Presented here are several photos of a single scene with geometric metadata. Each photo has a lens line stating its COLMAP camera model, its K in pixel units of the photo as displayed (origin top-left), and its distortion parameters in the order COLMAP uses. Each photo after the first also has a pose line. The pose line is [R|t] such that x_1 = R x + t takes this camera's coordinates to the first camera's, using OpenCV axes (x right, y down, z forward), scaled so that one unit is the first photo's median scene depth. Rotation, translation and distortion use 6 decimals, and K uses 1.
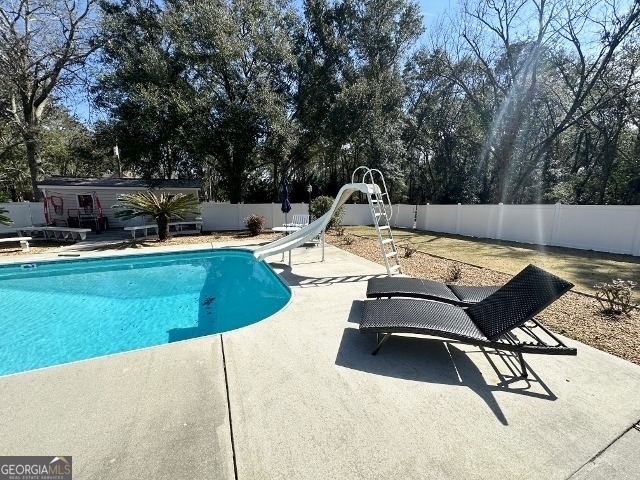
lens RADIAL K [[255.7, 0, 320.0], [0, 255.7, 240.0], [0, 0, 1]] dist [-0.000802, -0.000009]
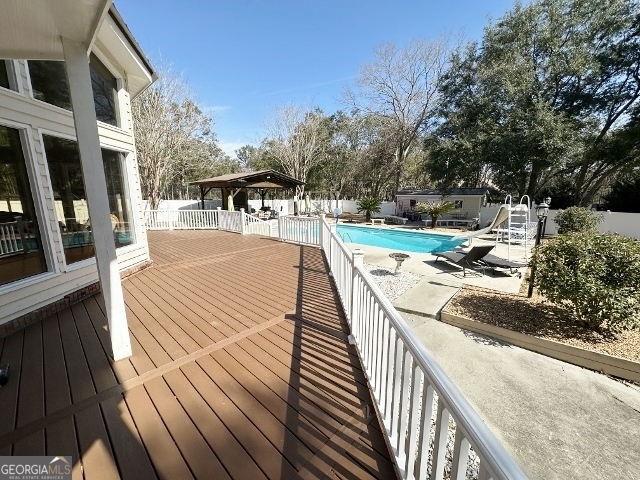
lens RADIAL K [[255.7, 0, 320.0], [0, 255.7, 240.0], [0, 0, 1]] dist [-0.000802, -0.000009]
pose [[0.409315, 0.161334, -0.898016, 0.531420], [-0.152551, 0.982489, 0.106977, 0.007219], [0.899550, 0.093206, 0.426759, -0.366800]]
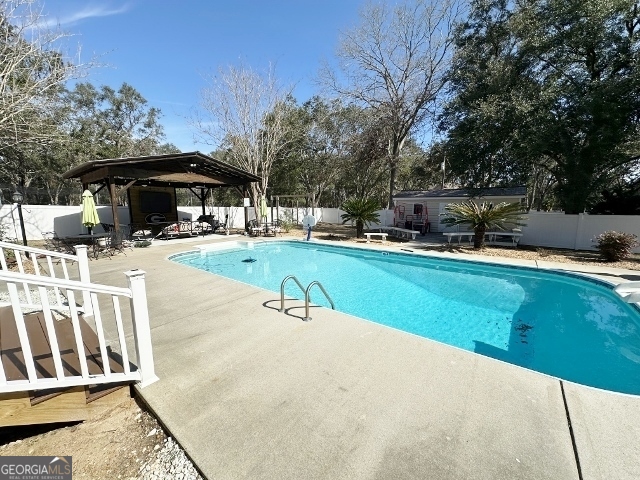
lens RADIAL K [[255.7, 0, 320.0], [0, 255.7, 240.0], [0, 0, 1]] dist [-0.000802, -0.000009]
pose [[0.469200, 0.114793, -0.875599, -0.023065], [-0.142902, 0.988317, 0.052995, 0.000853], [0.871453, 0.100259, 0.480123, -0.017891]]
